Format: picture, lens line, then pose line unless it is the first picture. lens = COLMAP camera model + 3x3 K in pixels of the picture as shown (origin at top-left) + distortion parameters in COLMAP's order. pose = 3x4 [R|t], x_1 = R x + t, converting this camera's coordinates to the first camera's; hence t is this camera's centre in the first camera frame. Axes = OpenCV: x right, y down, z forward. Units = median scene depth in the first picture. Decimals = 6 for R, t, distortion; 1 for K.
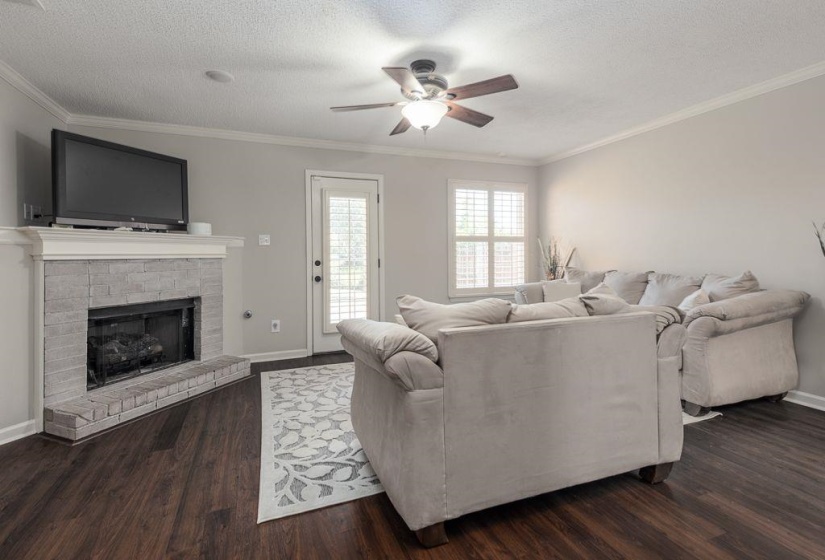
lens RADIAL K [[399.3, 0, 412.5], [0, 399.3, 280.0], [0, 0, 1]] dist [0.072499, -0.000311]
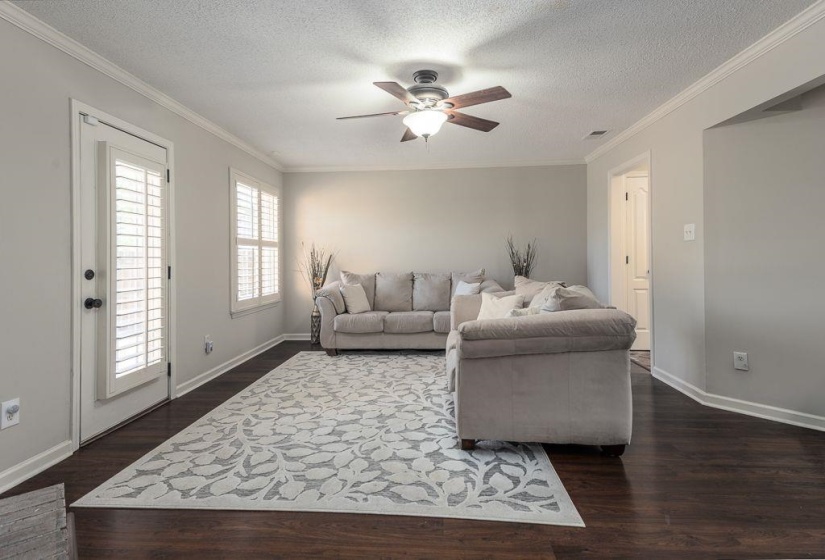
lens RADIAL K [[395.3, 0, 411.2], [0, 395.3, 278.9], [0, 0, 1]] dist [0.039254, -0.000733]
pose [[0.423525, -0.042239, 0.904899, -0.551788], [0.064511, 0.997783, 0.016381, -0.016933], [-0.903584, 0.051438, 0.425311, 0.368839]]
